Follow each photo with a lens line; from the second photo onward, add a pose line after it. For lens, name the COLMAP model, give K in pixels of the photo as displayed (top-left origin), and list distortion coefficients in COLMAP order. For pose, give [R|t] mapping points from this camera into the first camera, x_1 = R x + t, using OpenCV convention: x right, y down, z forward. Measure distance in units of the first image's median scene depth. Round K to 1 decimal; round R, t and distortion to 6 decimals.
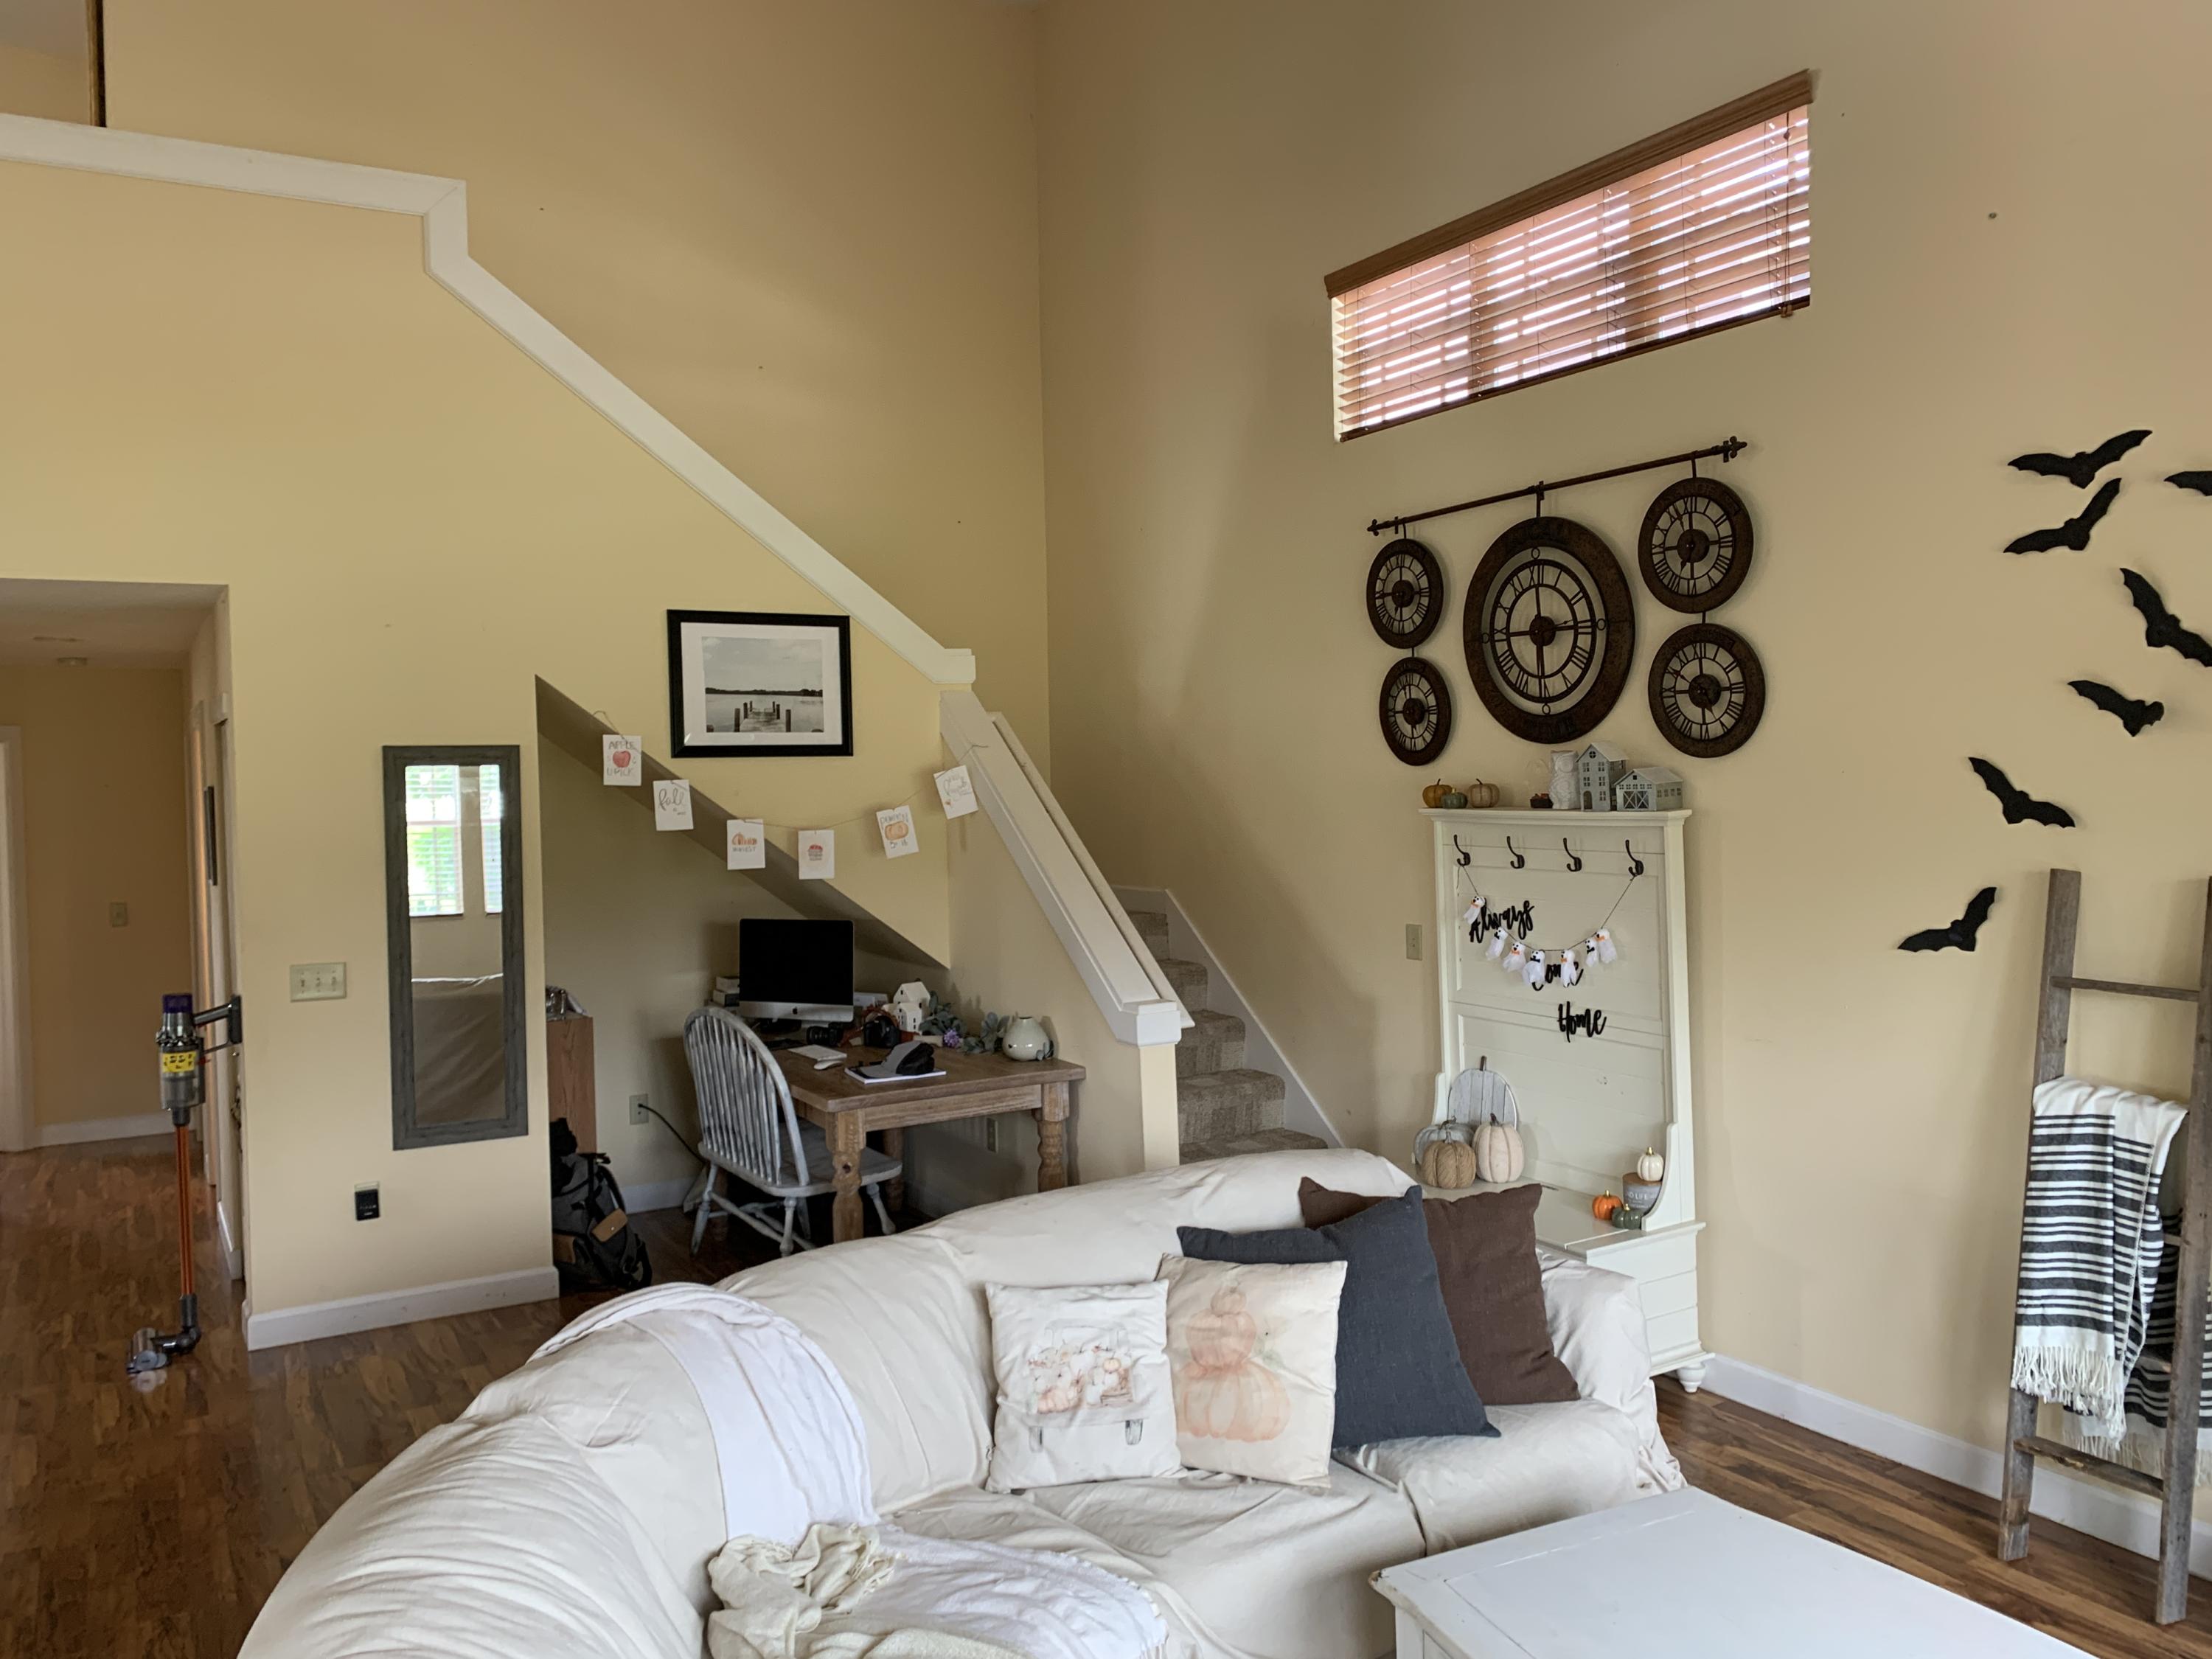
lens RADIAL K [[1683.7, 0, 1075.3], [0, 1683.7, 813.2], [0, 0, 1]] dist [0.053372, -0.061790]
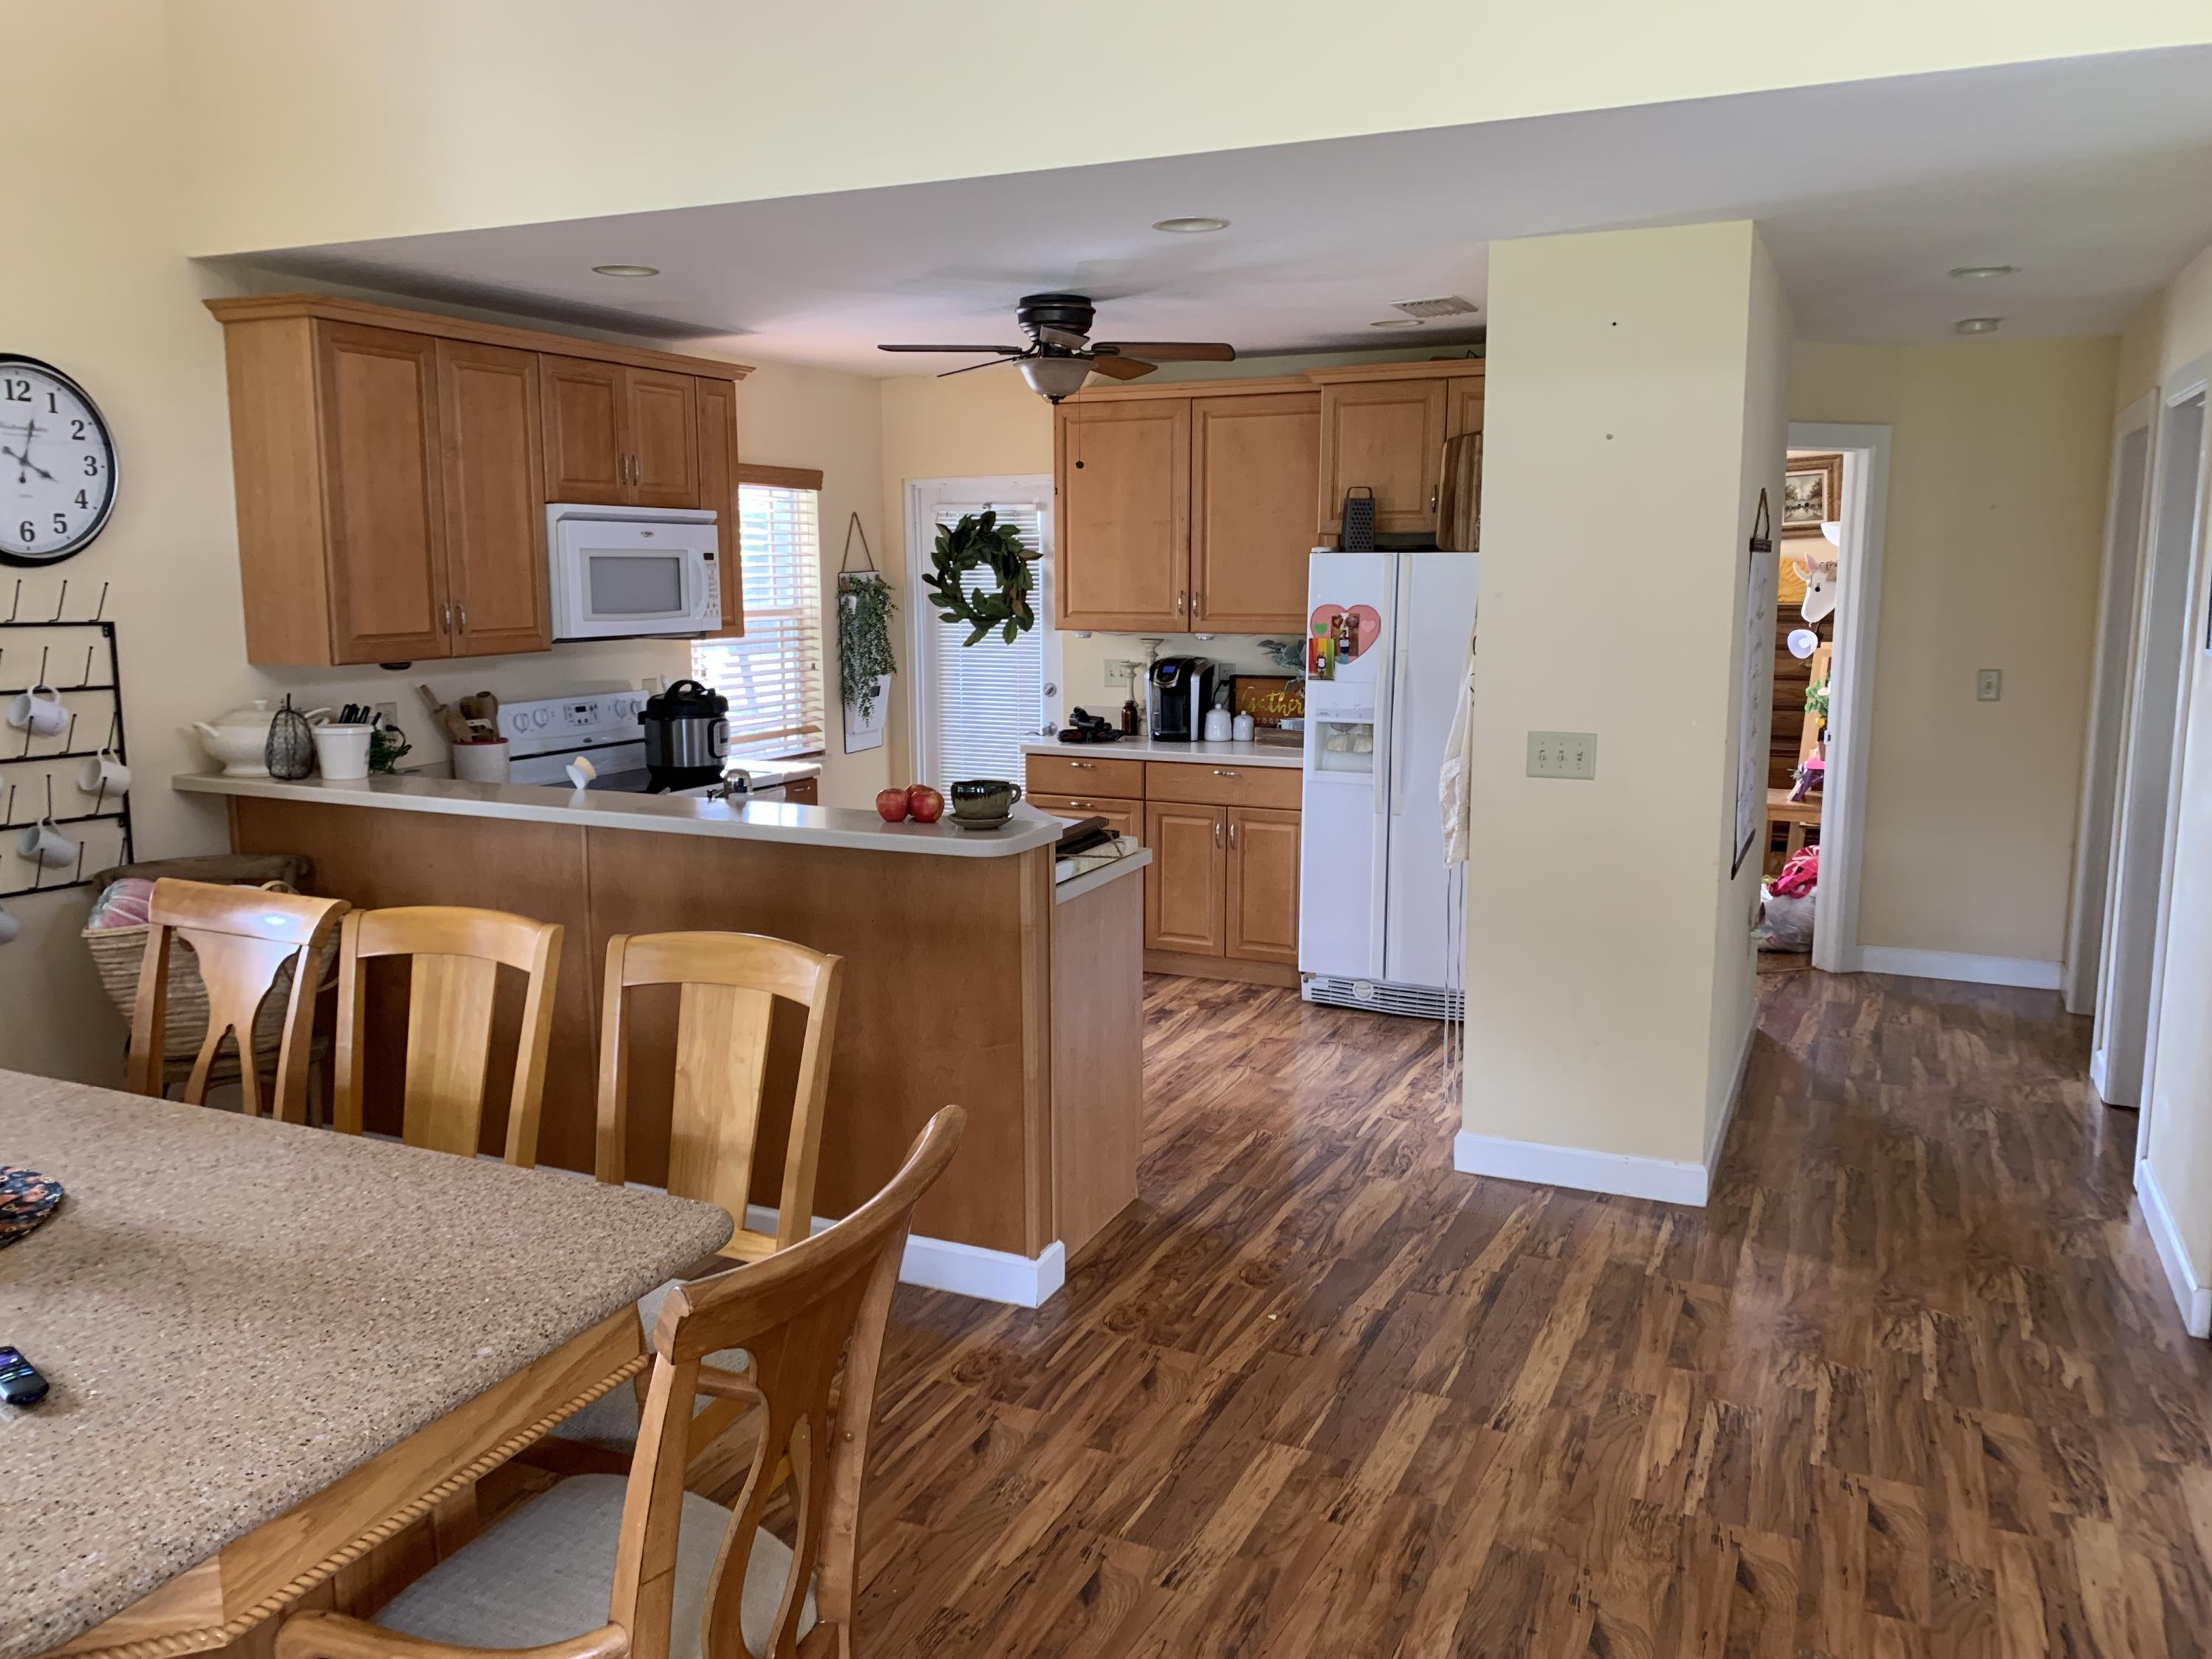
lens RADIAL K [[1683.7, 0, 1075.3], [0, 1683.7, 813.2], [0, 0, 1]] dist [0.053372, -0.061790]
pose [[0.574742, 0.145809, -0.805240, -0.305947], [-0.028622, 0.986978, 0.158289, 0.015754], [0.817834, -0.067928, 0.571431, 0.409961]]
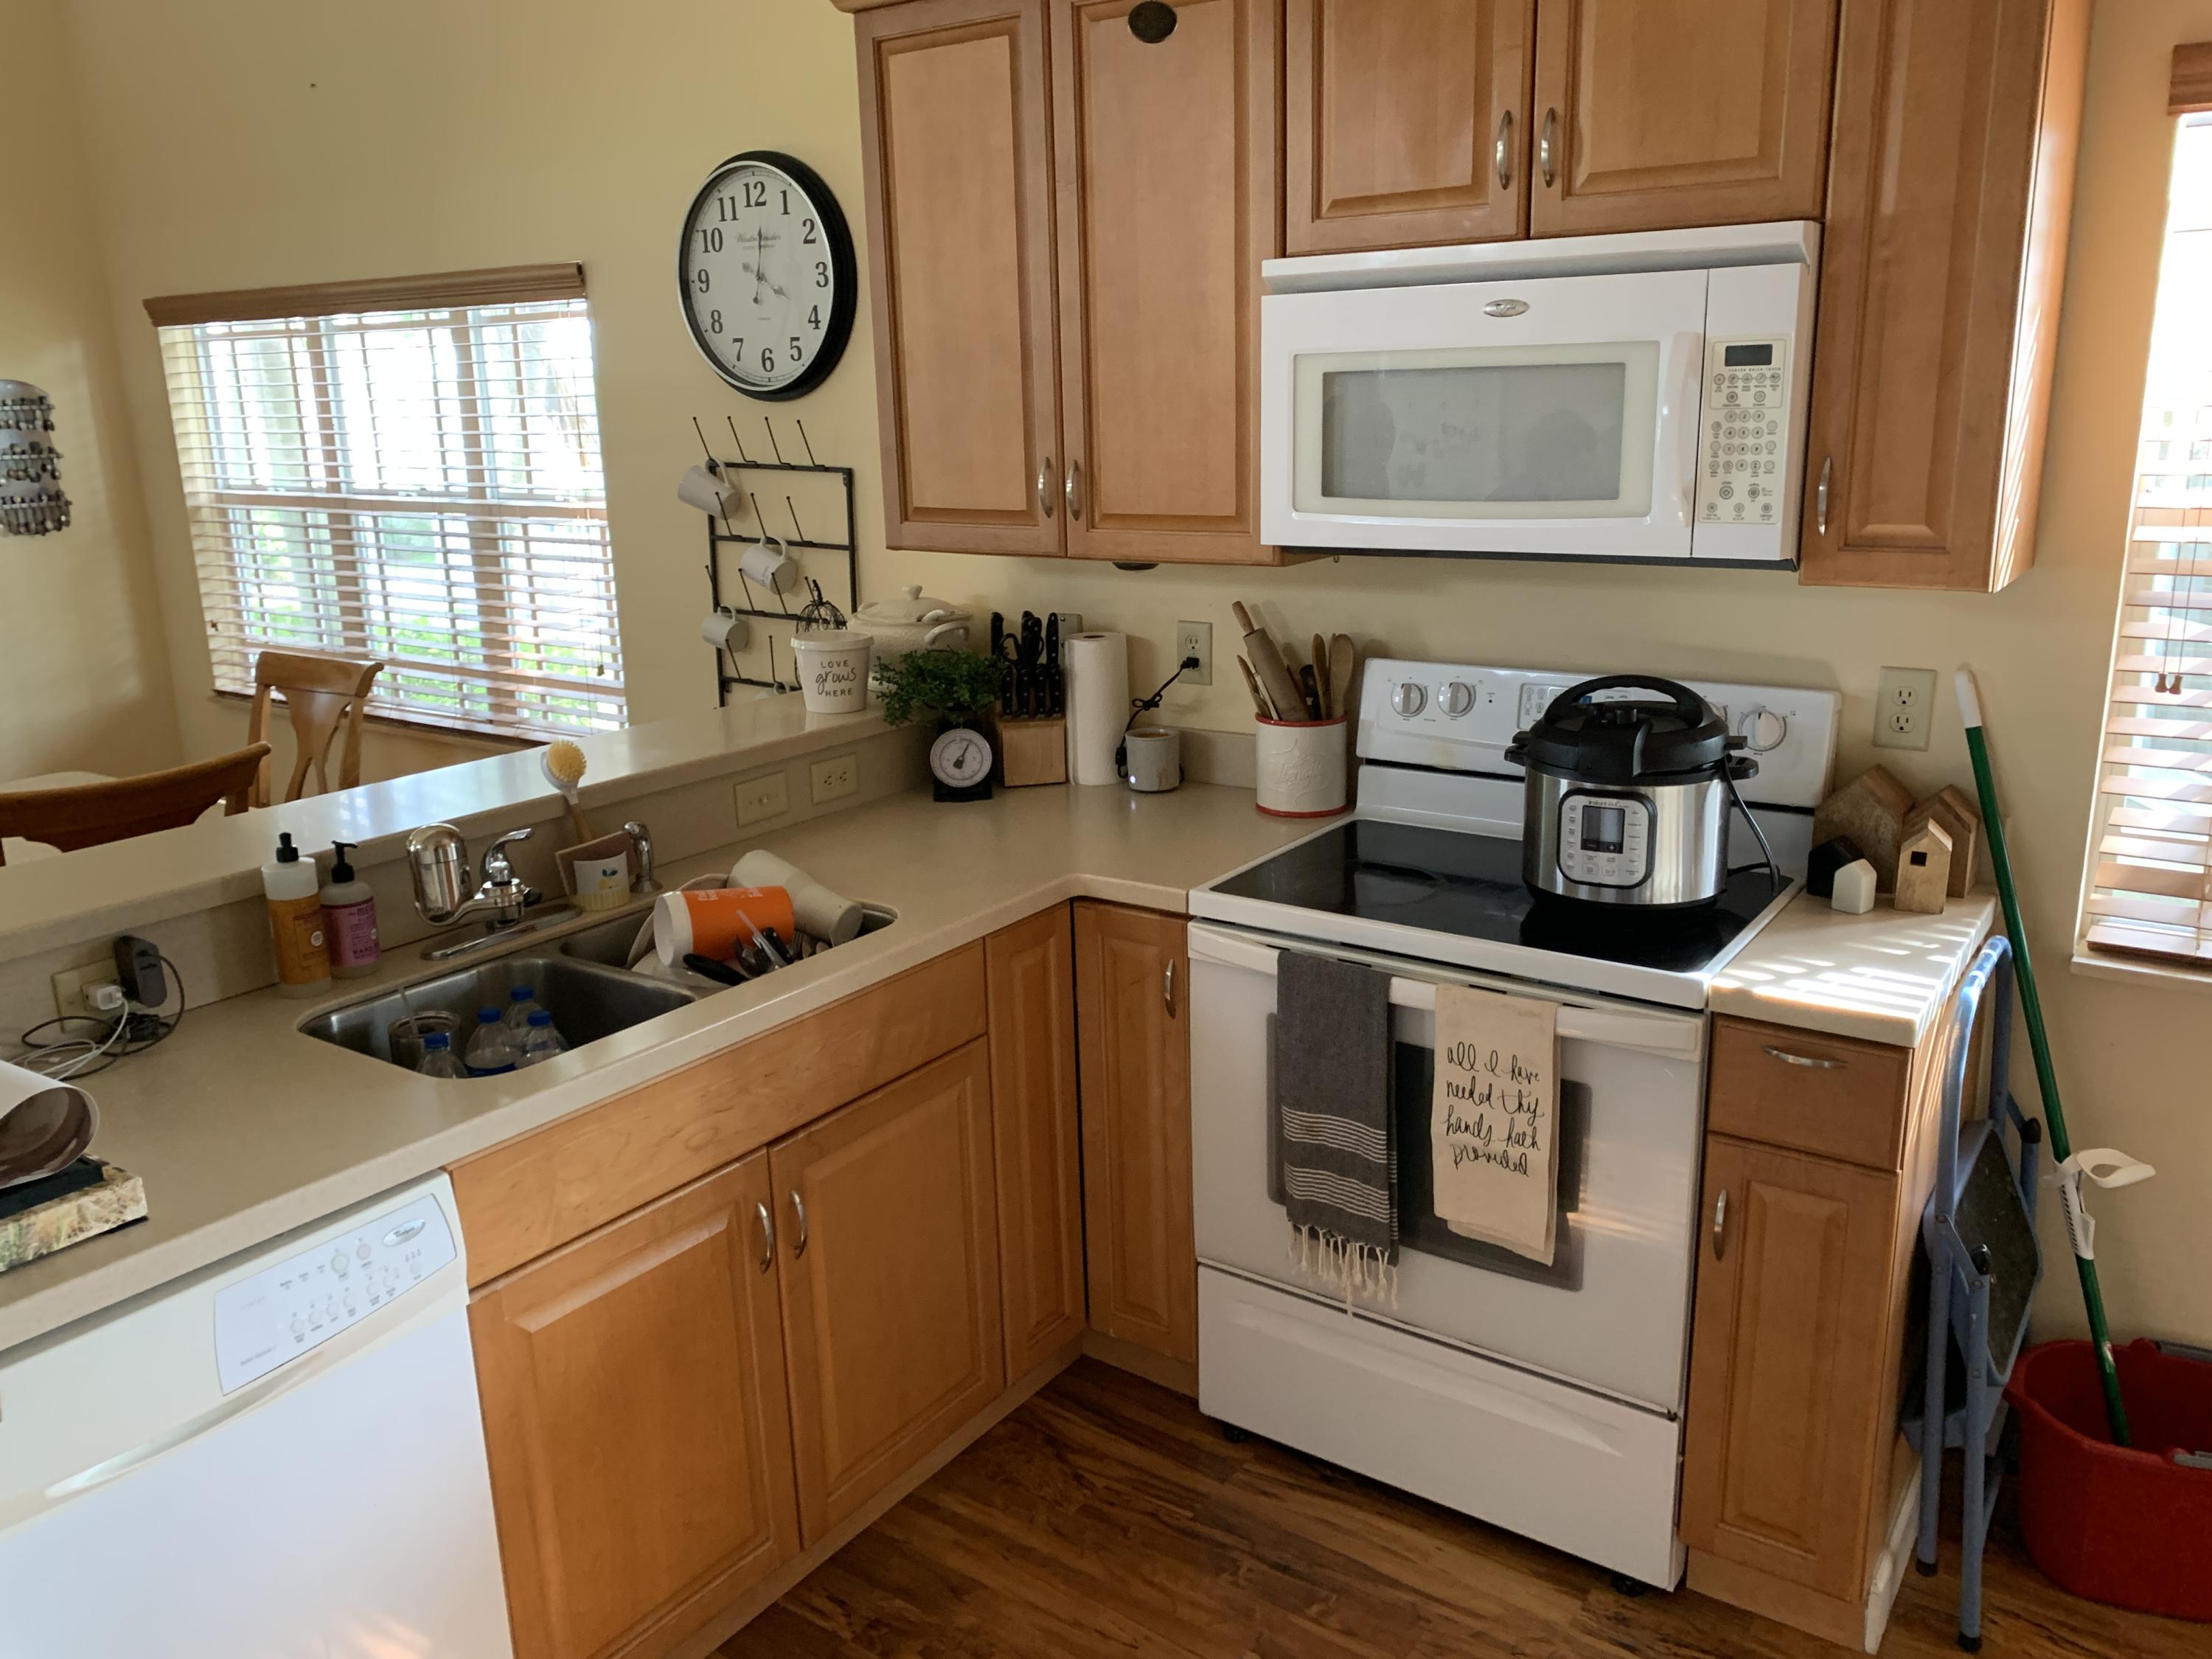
lens RADIAL K [[1697.5, 0, 1086.1], [0, 1697.5, 814.4], [0, 0, 1]] dist [0.123664, -0.259718]
pose [[-0.909971, 0.154380, -0.384864, -1.021495], [0.046169, 0.960063, 0.275947, 0.016492], [0.412094, 0.233335, -0.880757, 1.152065]]
